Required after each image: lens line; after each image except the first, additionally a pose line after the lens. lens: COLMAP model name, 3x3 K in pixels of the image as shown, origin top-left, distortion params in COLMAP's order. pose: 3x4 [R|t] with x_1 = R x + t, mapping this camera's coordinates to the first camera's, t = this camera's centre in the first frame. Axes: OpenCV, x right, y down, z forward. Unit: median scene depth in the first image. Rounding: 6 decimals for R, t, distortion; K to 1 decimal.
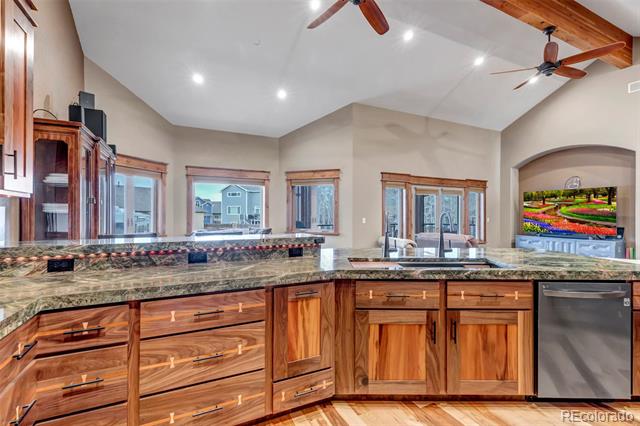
lens RADIAL K [[296.0, 0, 316.2], [0, 296.0, 214.1], [0, 0, 1]] dist [0.004887, 0.001921]
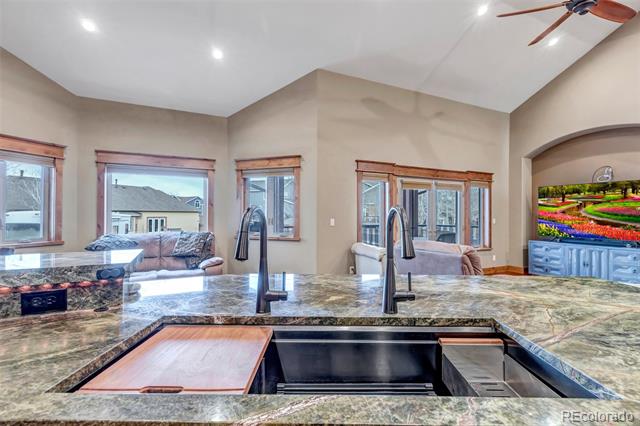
lens RADIAL K [[296.0, 0, 314.6], [0, 296.0, 215.9], [0, 0, 1]] dist [0.004887, 0.001921]
pose [[0.999913, 0.001836, -0.013082, 0.116074], [-0.001742, 0.999973, 0.007199, 0.000346], [0.013095, -0.007176, 0.999889, 0.207570]]
